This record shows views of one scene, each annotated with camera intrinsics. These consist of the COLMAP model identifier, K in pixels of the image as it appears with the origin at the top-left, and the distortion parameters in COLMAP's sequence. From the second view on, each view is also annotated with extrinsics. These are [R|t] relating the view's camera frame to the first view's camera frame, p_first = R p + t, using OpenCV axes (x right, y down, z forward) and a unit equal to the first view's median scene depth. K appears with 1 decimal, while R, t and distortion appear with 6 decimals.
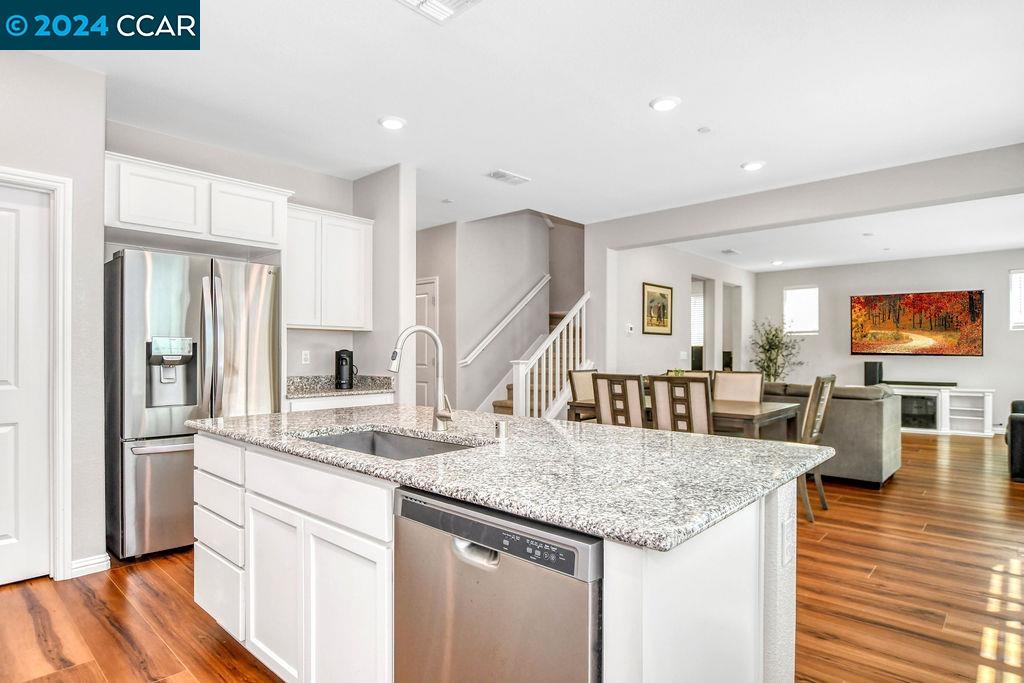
lens RADIAL K [[554.4, 0, 526.6], [0, 554.4, 350.0], [0, 0, 1]] dist [-0.016746, 0.001789]
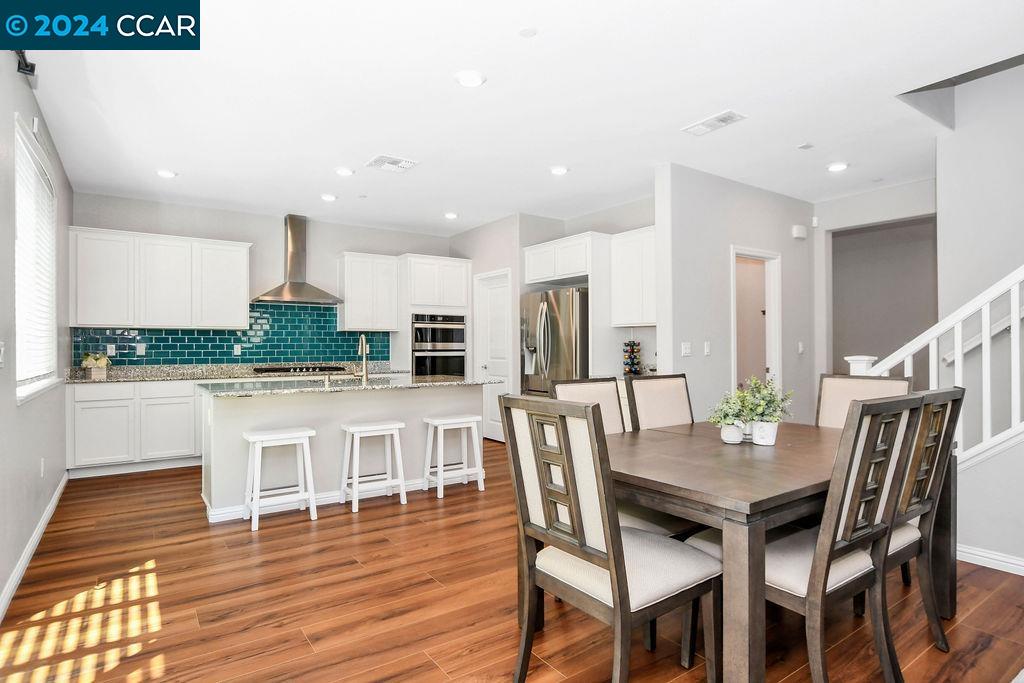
lens RADIAL K [[554.4, 0, 500.3], [0, 554.4, 344.6], [0, 0, 1]] dist [-0.016746, 0.001789]
pose [[-0.250327, -0.005168, -0.968148, 1.646113], [0.008557, 0.999935, -0.007550, 0.019352], [0.968124, -0.010175, -0.250266, 1.847131]]
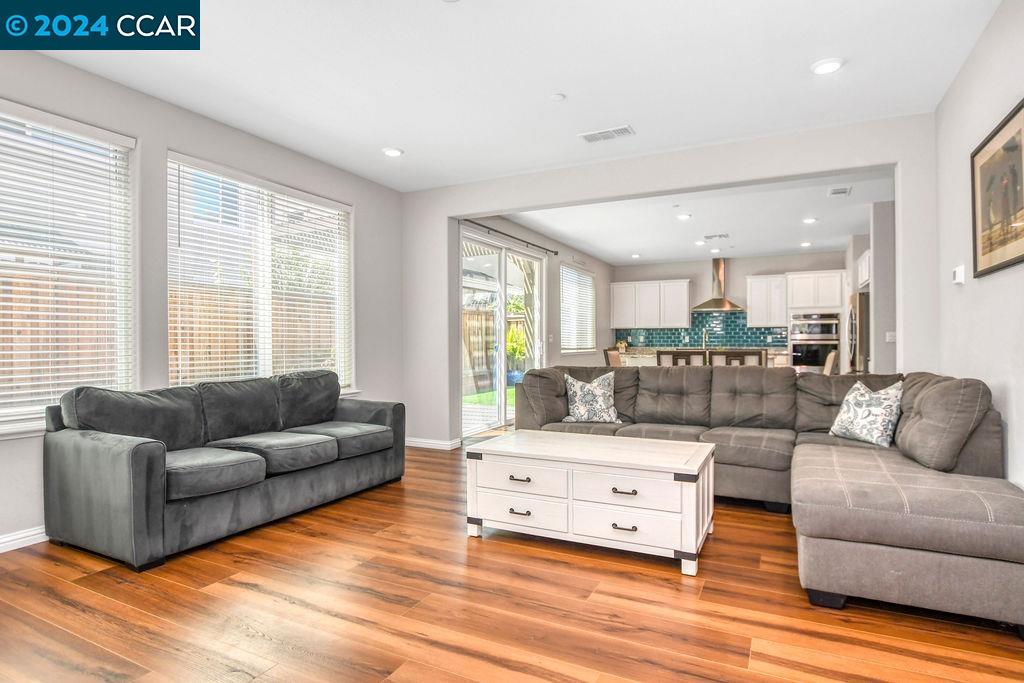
lens RADIAL K [[554.4, 0, 513.5], [0, 554.4, 341.0], [0, 0, 1]] dist [-0.016746, 0.001789]
pose [[-0.967667, -0.001258, -0.252229, 2.007891], [0.000604, 0.999973, -0.007304, 0.061196], [0.252231, -0.007220, -0.967640, 4.143468]]
